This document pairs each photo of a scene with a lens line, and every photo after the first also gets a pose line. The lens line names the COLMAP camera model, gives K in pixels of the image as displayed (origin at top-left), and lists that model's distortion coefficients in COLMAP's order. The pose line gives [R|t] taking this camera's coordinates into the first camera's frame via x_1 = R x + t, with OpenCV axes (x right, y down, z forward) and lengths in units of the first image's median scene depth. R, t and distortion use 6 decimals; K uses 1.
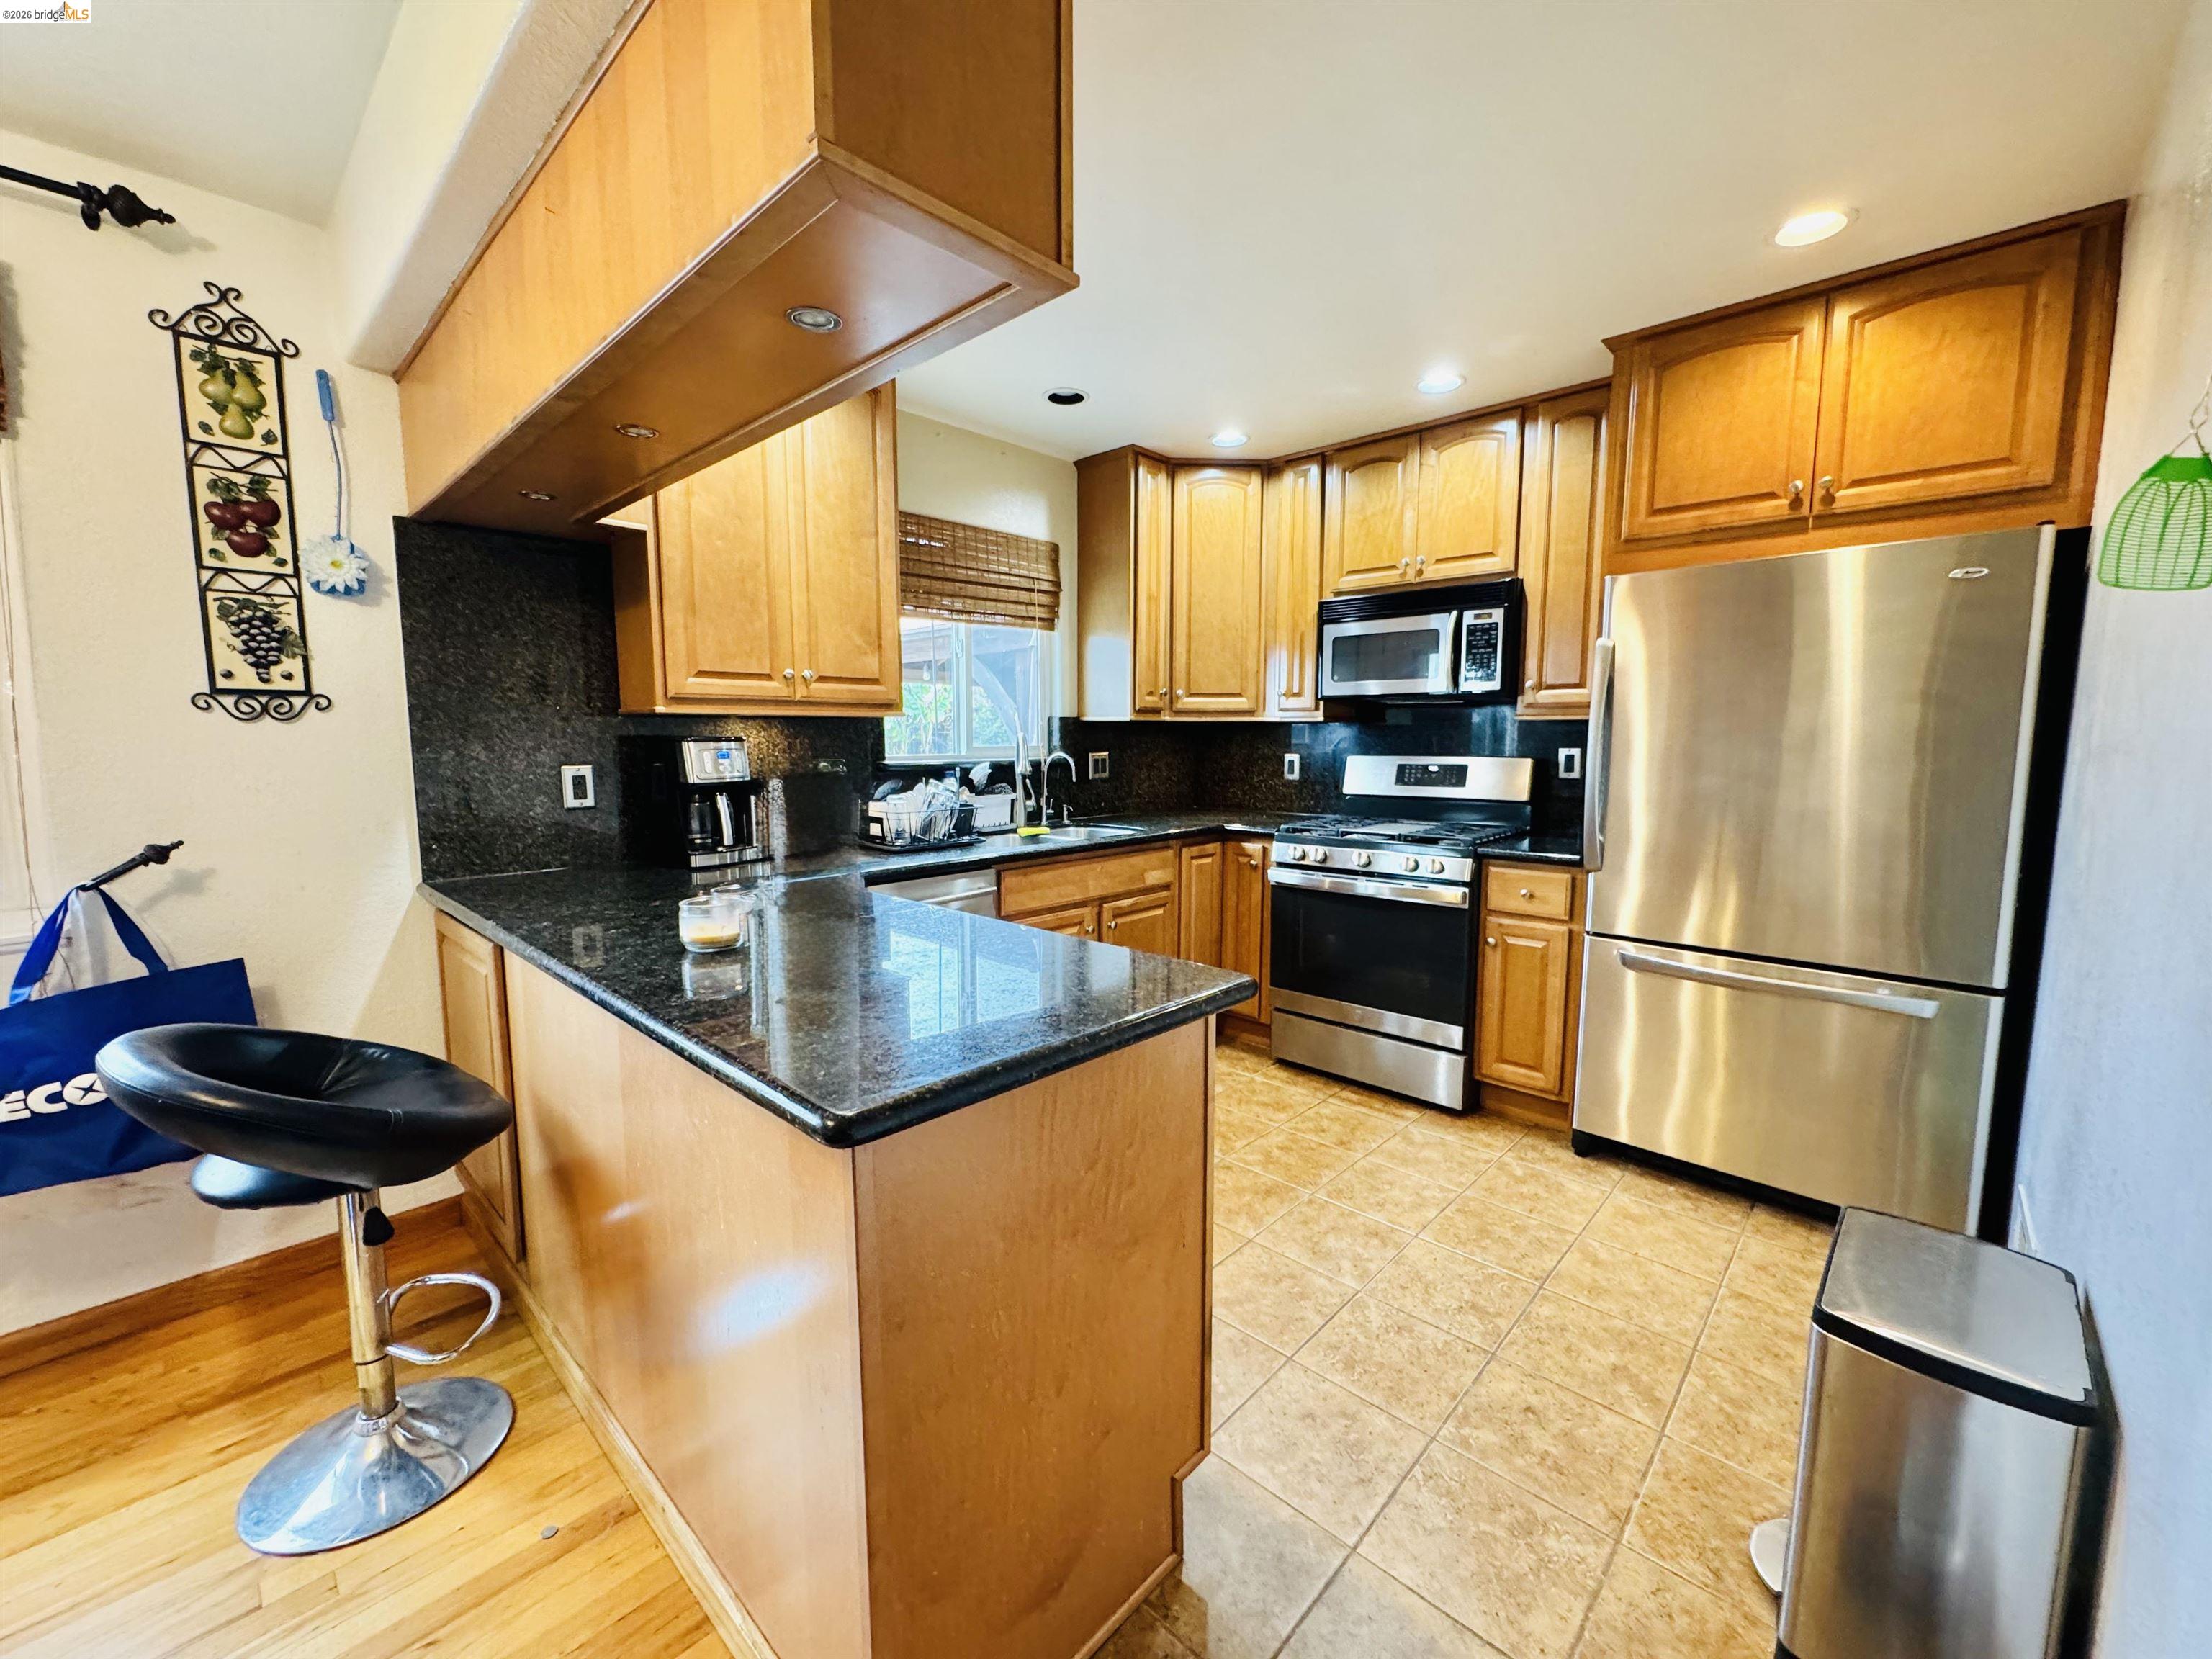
lens RADIAL K [[882.8, 0, 1104.1], [0, 882.8, 829.3], [0, 0, 1]] dist [-0.000630, -0.000163]
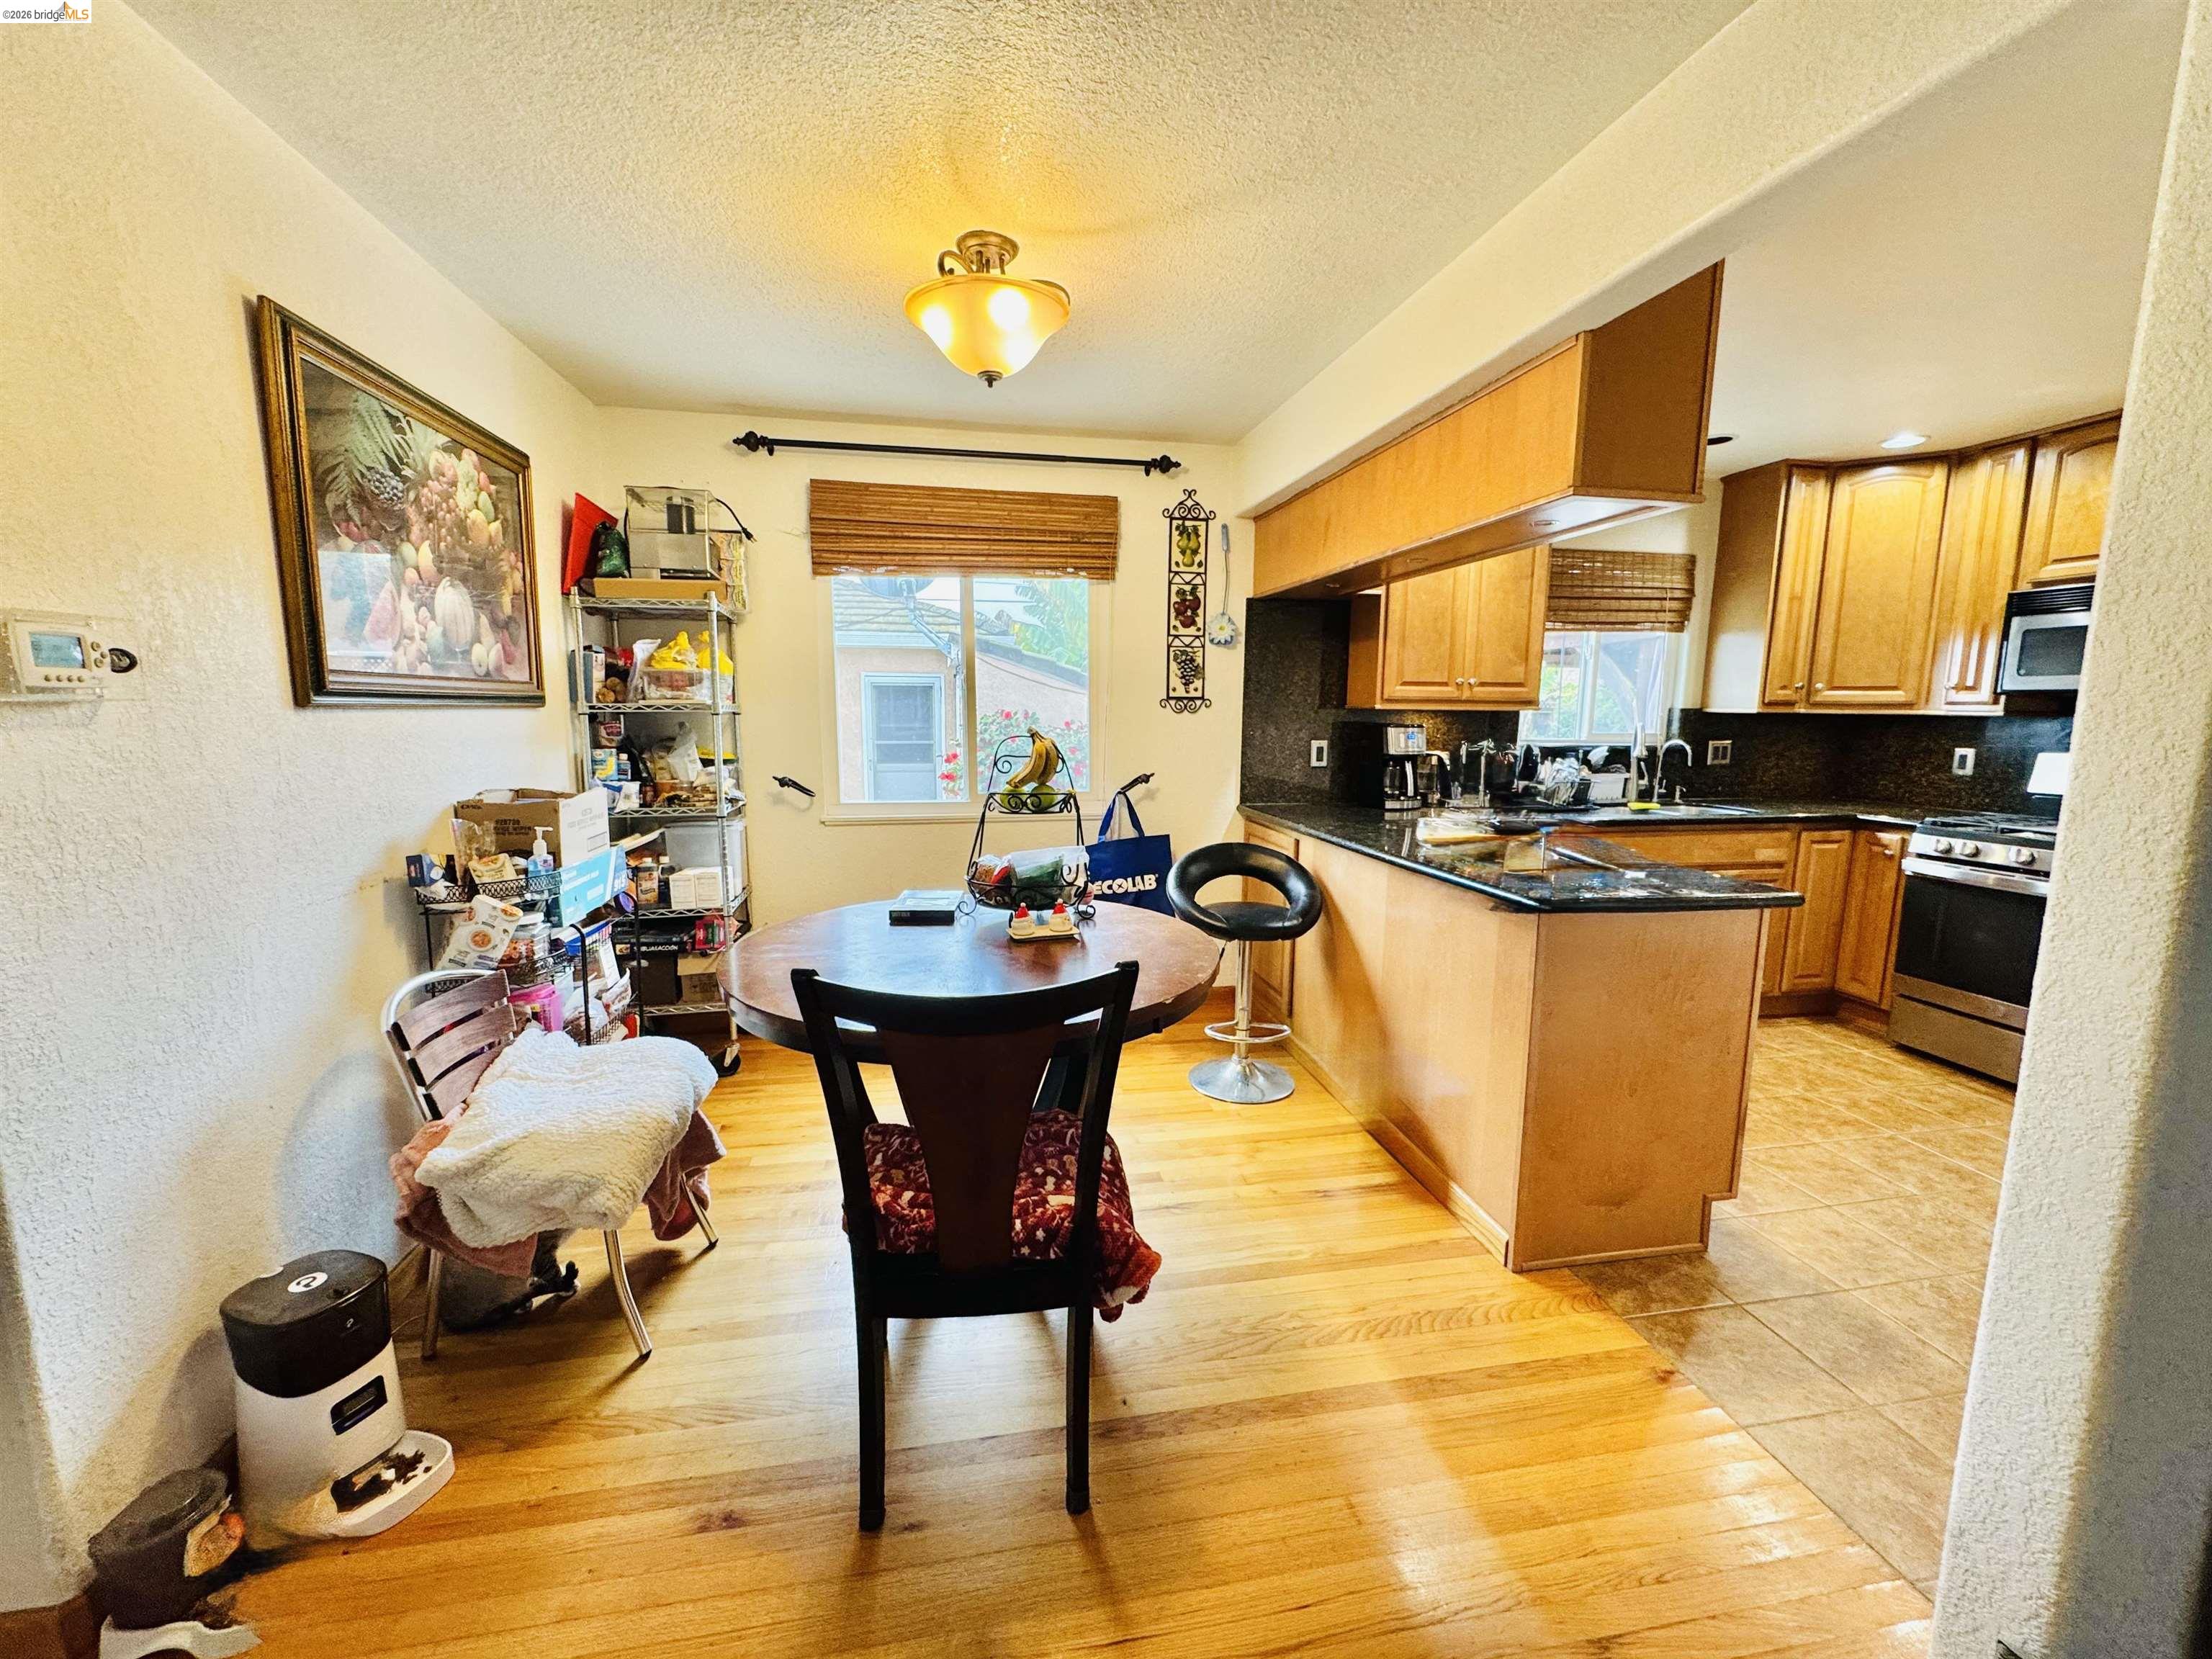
lens RADIAL K [[882.8, 0, 1104.1], [0, 882.8, 829.3], [0, 0, 1]] dist [-0.000630, -0.000163]
pose [[0.807208, 0.089073, -0.583507, 0.029598], [-0.072915, 0.996024, 0.051176, 0.025830], [0.585746, 0.001237, 0.810494, -0.389709]]
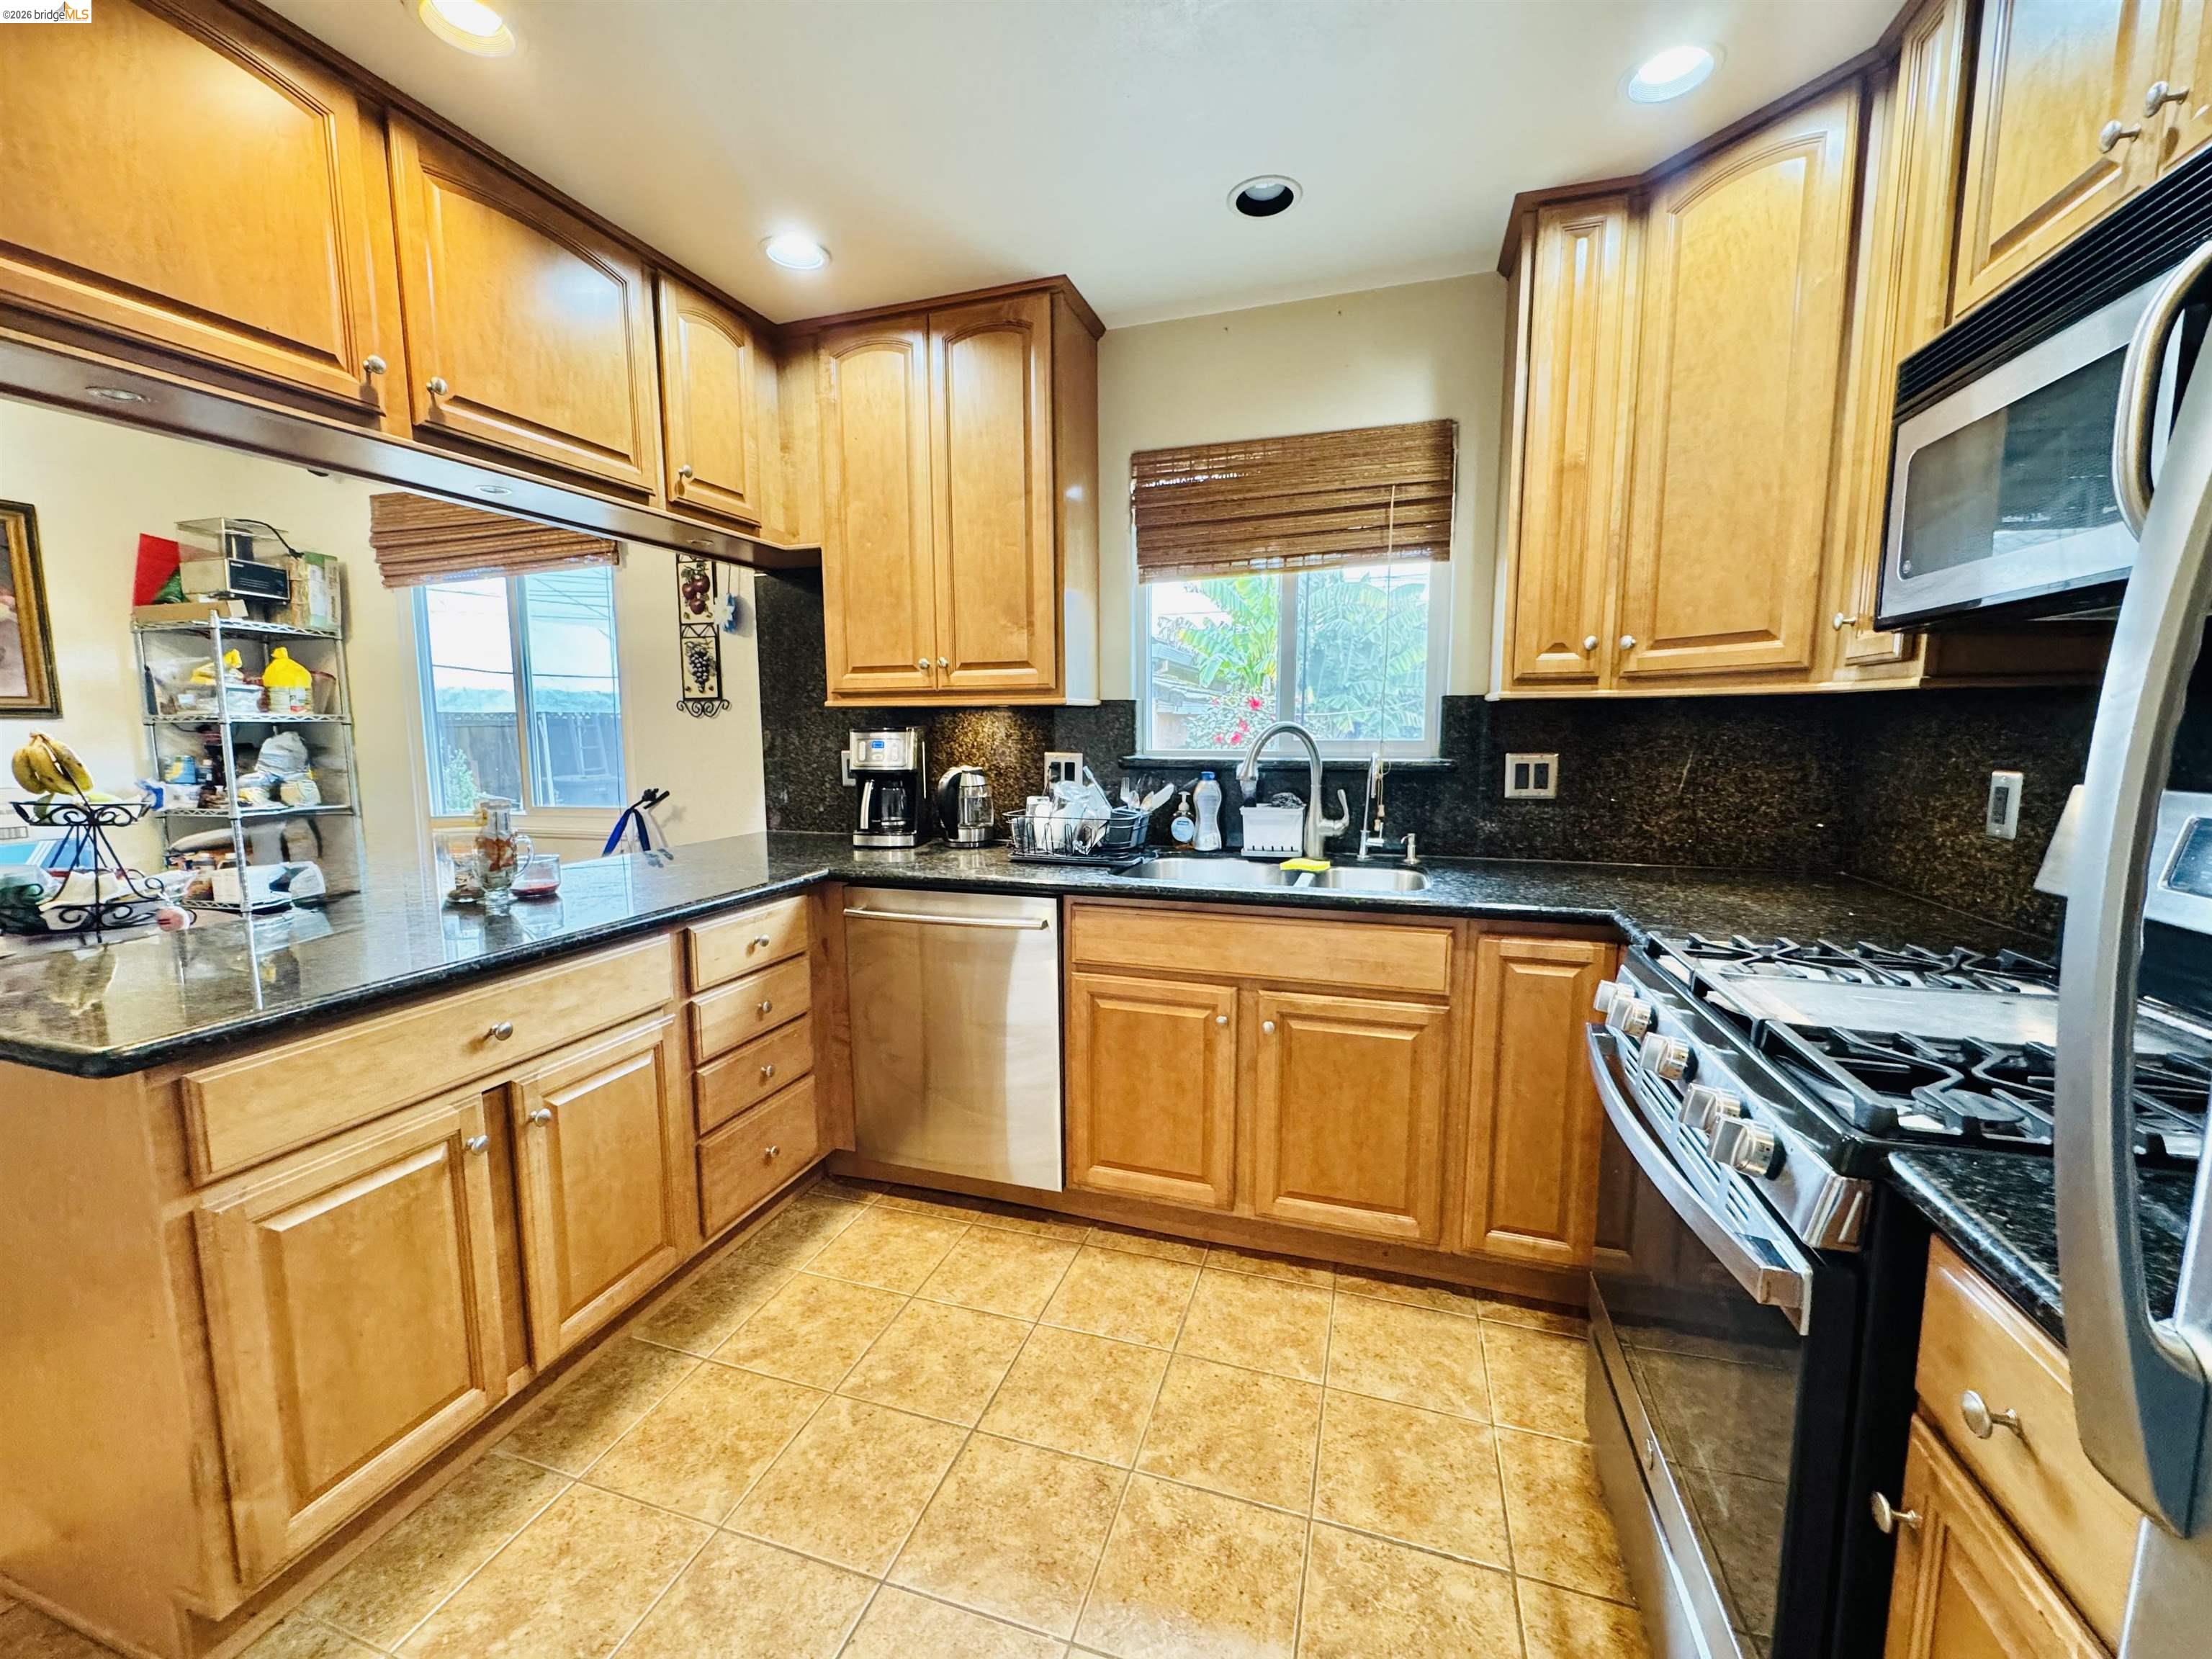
lens RADIAL K [[882.8, 0, 1104.1], [0, 882.8, 829.3], [0, 0, 1]] dist [-0.000630, -0.000163]
pose [[0.428700, 0.105088, -0.897314, 0.475232], [-0.092987, 0.993070, 0.071876, -0.061432], [0.898649, 0.052625, 0.435500, 0.571158]]
